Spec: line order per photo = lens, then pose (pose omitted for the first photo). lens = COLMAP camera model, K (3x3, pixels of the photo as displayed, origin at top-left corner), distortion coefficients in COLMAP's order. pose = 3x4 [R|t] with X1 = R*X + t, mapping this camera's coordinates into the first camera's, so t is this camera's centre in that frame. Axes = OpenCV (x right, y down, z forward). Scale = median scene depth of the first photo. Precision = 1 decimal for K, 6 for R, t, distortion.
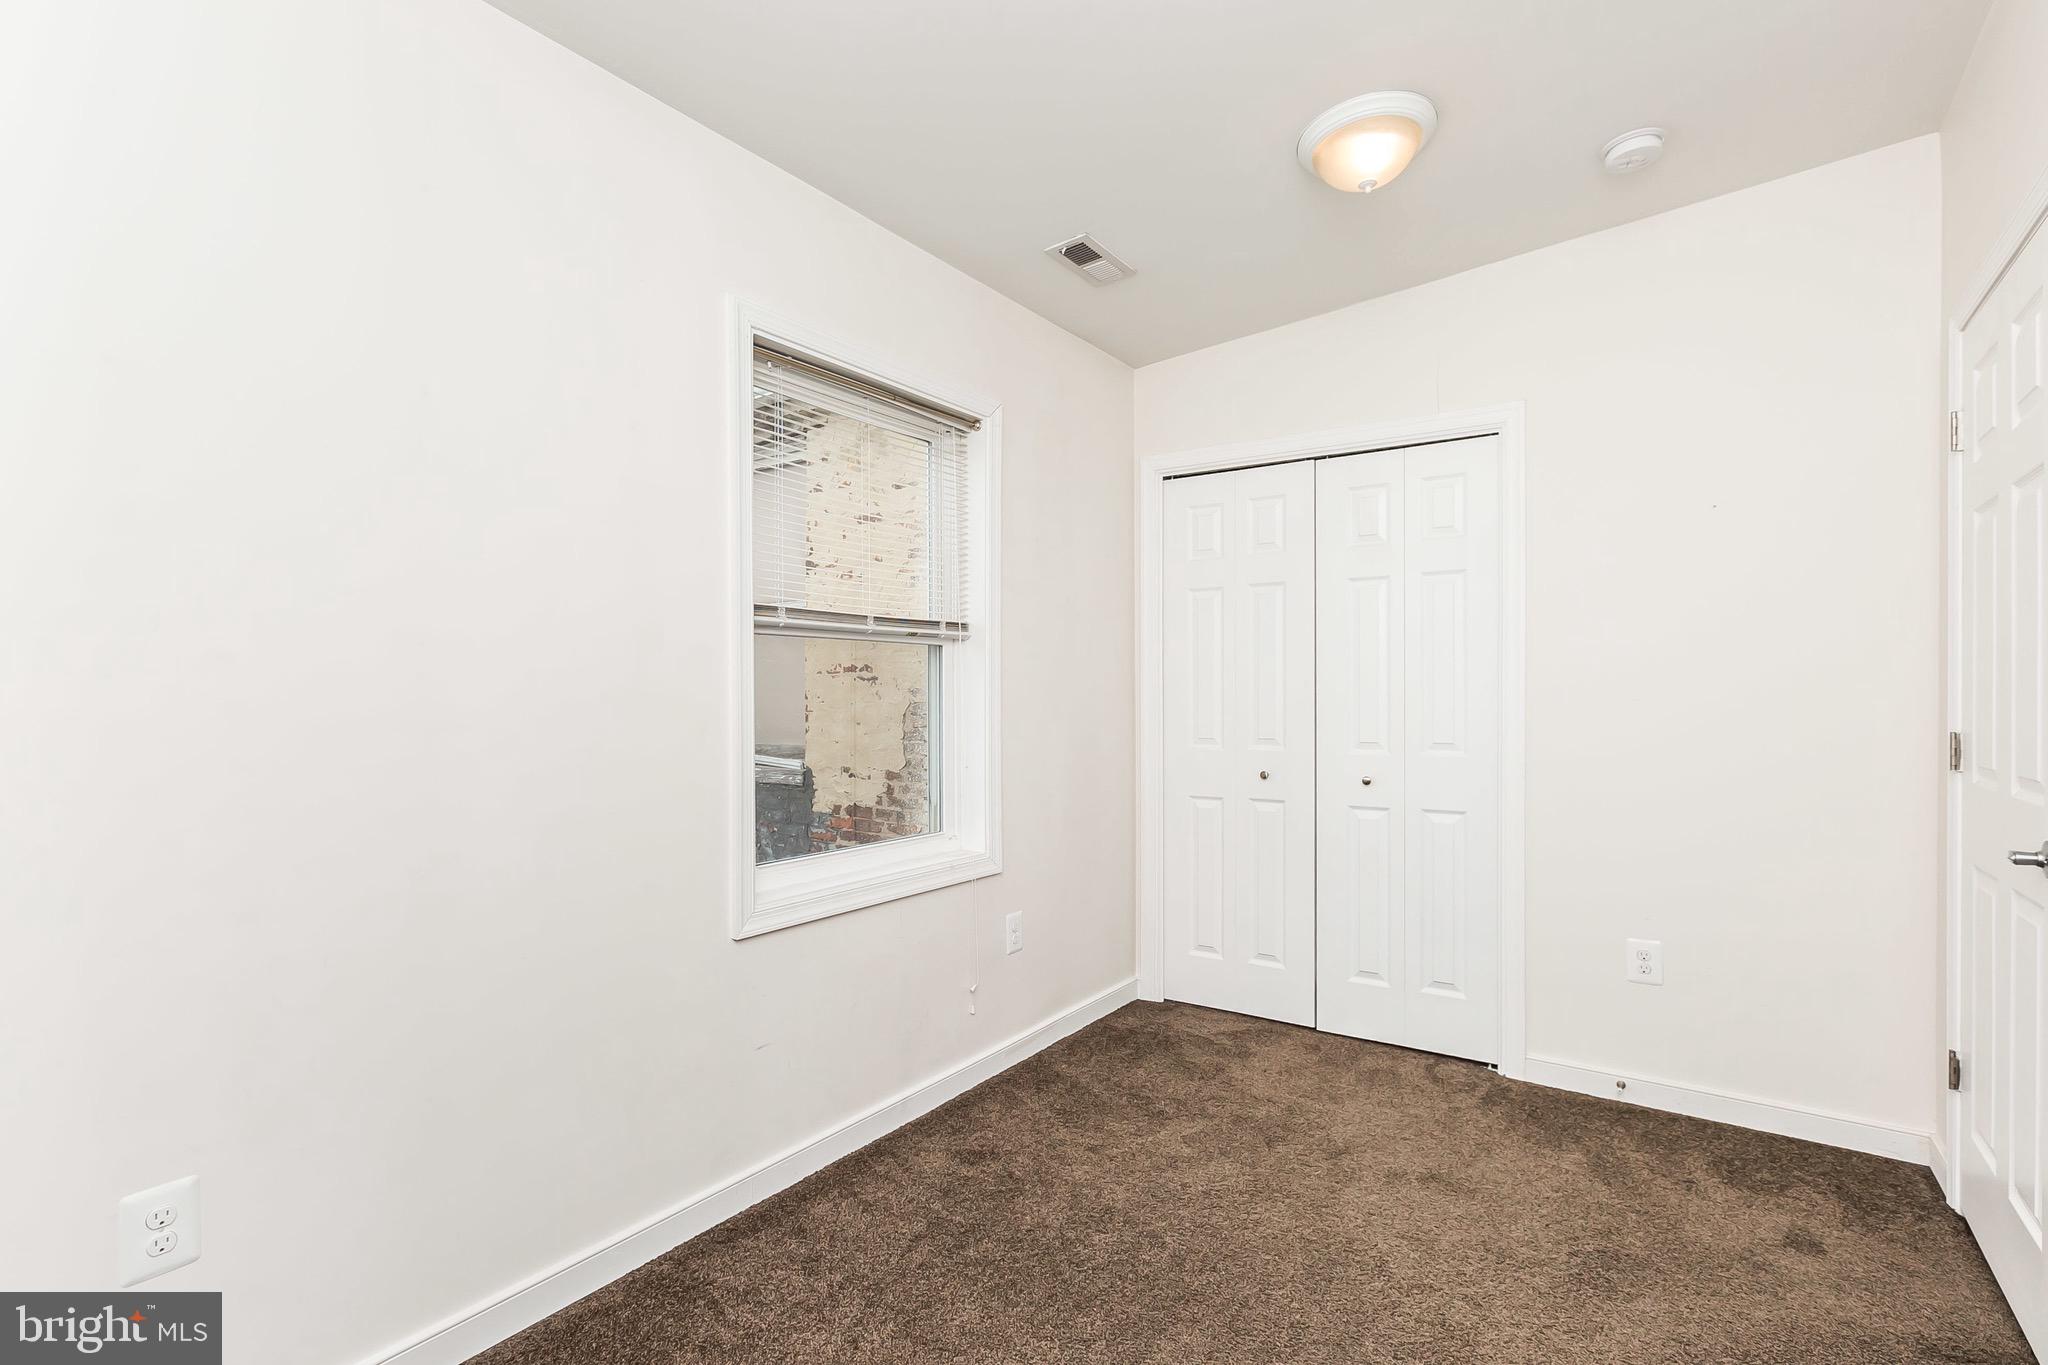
lens RADIAL K [[973.0, 0, 1024.0], [0, 973.0, 682.5], [0, 0, 1]] dist [-0.002527, -0.000245]
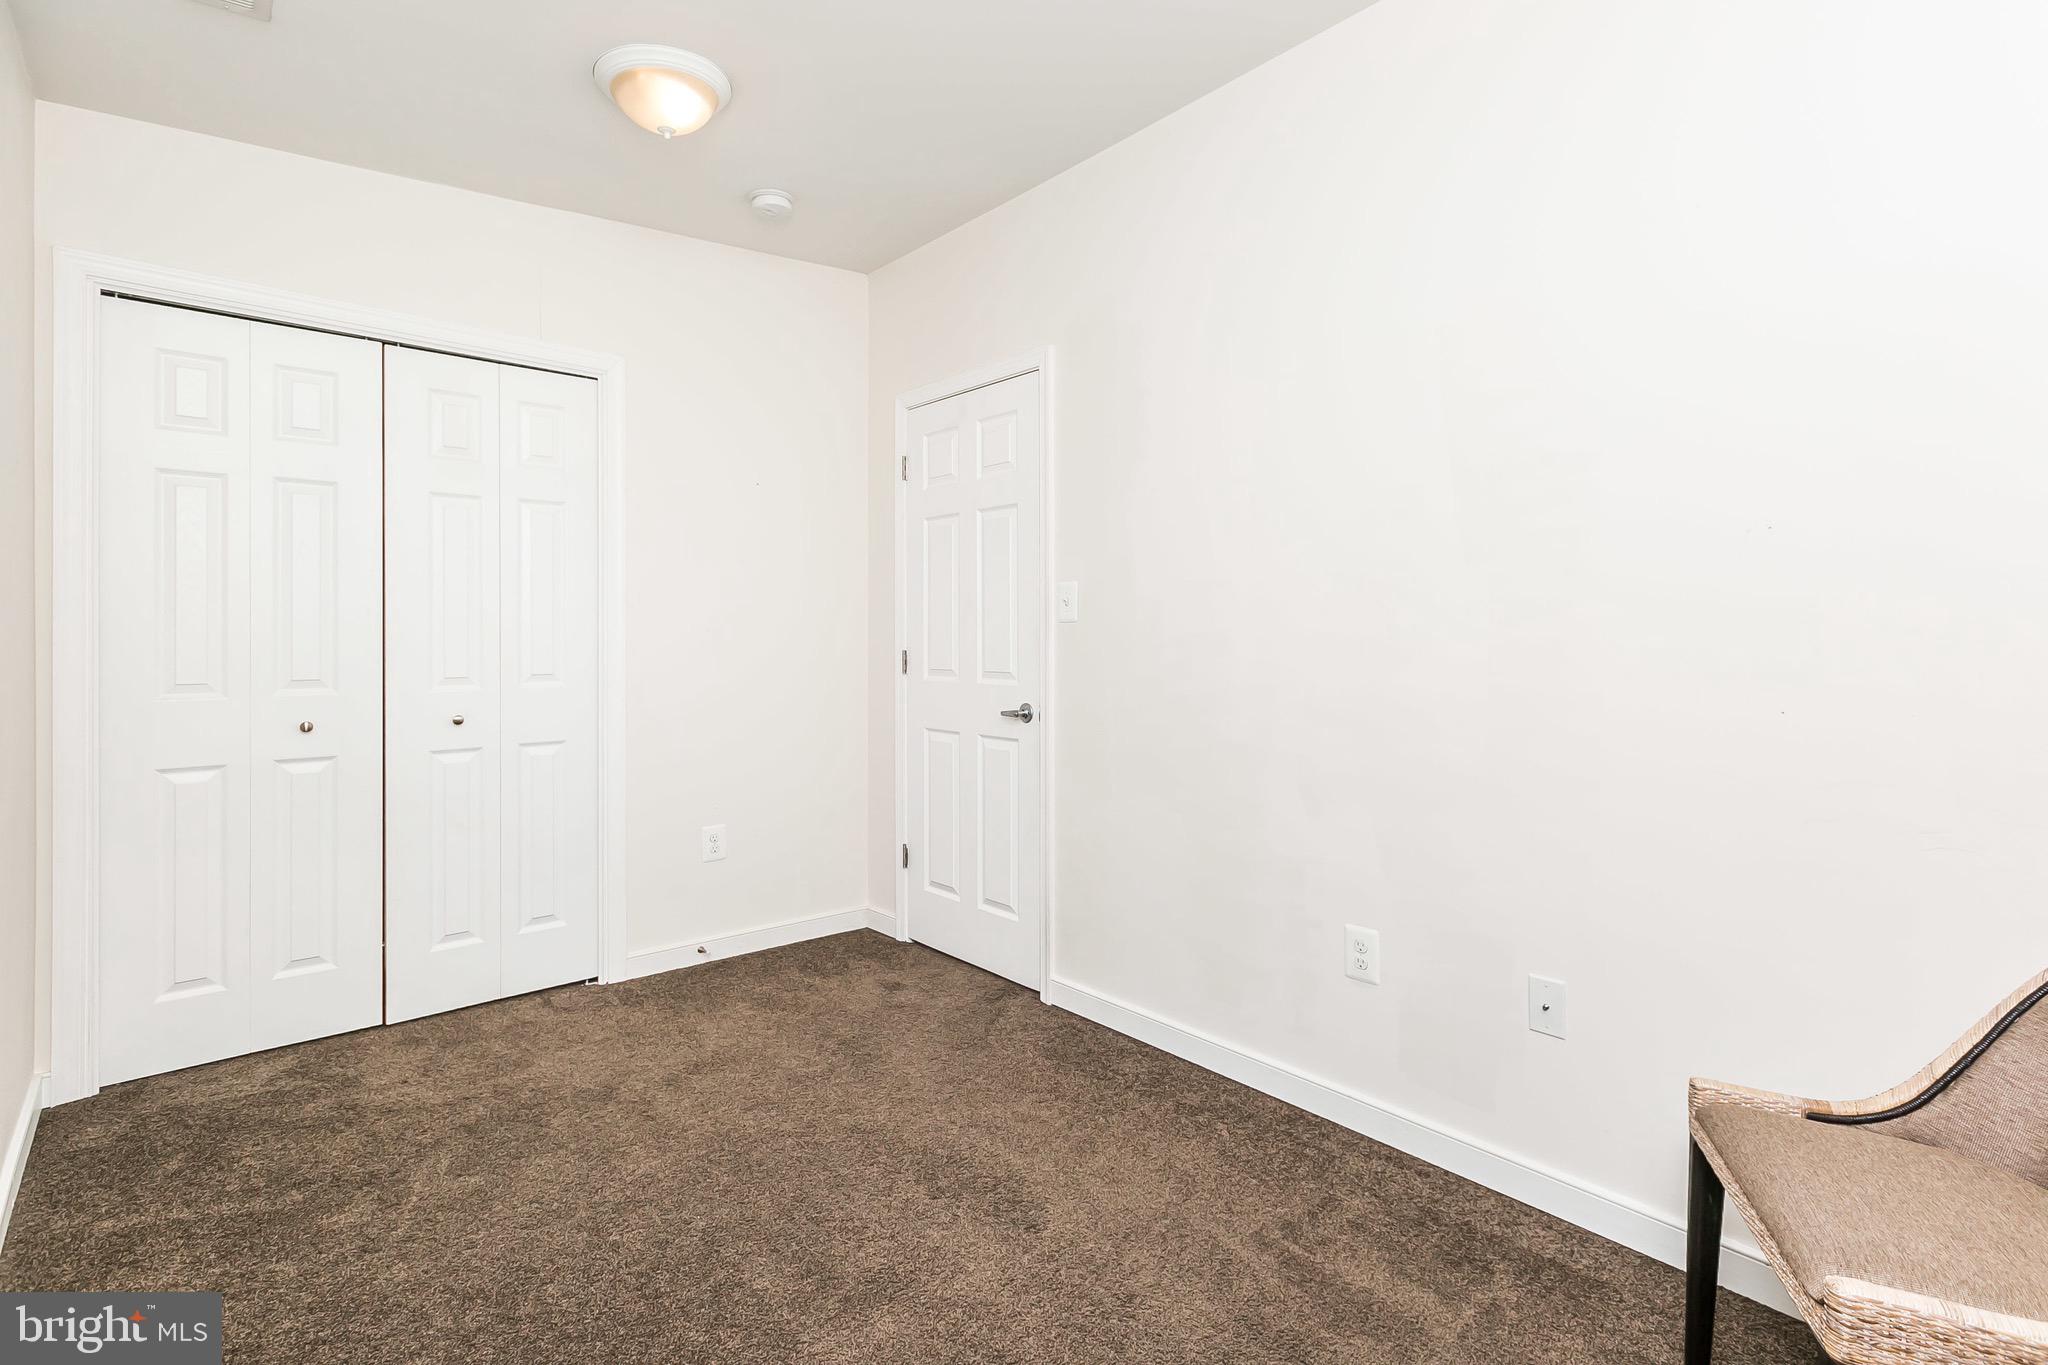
lens RADIAL K [[964.2, 0, 1041.5], [0, 964.2, 617.8], [0, 0, 1]] dist [0.002395, -0.000722]
pose [[0.228191, 0.019419, 0.973423, -0.437783], [-0.013619, 0.999767, -0.016752, 0.014941], [-0.973521, -0.009435, 0.228403, 0.300291]]
